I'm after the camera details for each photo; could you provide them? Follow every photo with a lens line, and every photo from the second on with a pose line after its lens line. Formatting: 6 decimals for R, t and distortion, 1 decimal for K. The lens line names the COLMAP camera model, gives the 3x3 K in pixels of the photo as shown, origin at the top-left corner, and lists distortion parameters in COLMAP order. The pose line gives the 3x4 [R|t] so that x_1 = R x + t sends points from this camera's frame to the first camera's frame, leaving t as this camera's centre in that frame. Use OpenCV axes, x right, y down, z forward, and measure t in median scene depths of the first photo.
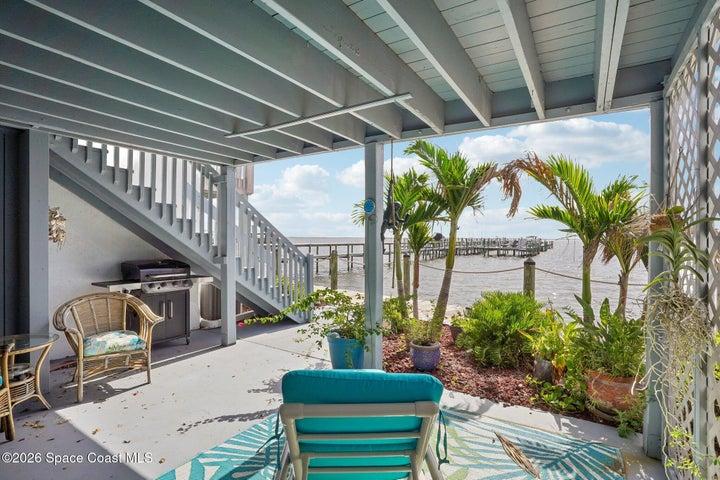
lens RADIAL K [[352.3, 0, 365.8], [0, 352.3, 237.5], [0, 0, 1]] dist [-0.001810, 0.000083]
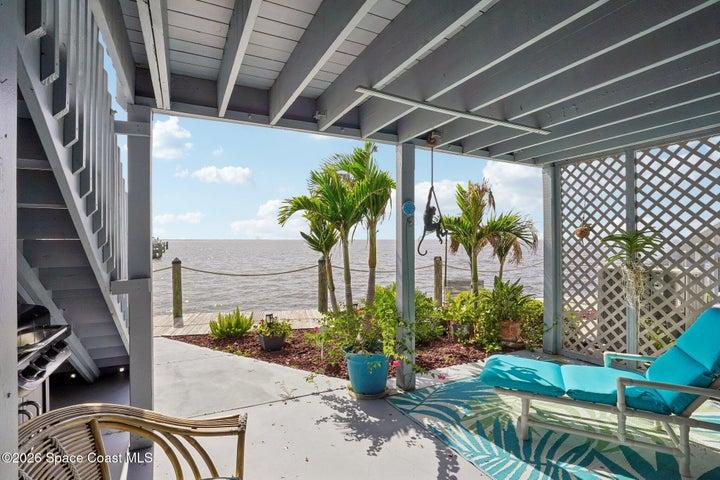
lens RADIAL K [[352.3, 0, 365.8], [0, 352.3, 241.6], [0, 0, 1]] dist [-0.001810, 0.000083]
pose [[0.504506, -0.012513, 0.863317, -0.909538], [-0.008670, 0.999771, 0.019557, -0.014059], [-0.863364, -0.017351, 0.504283, 0.620672]]
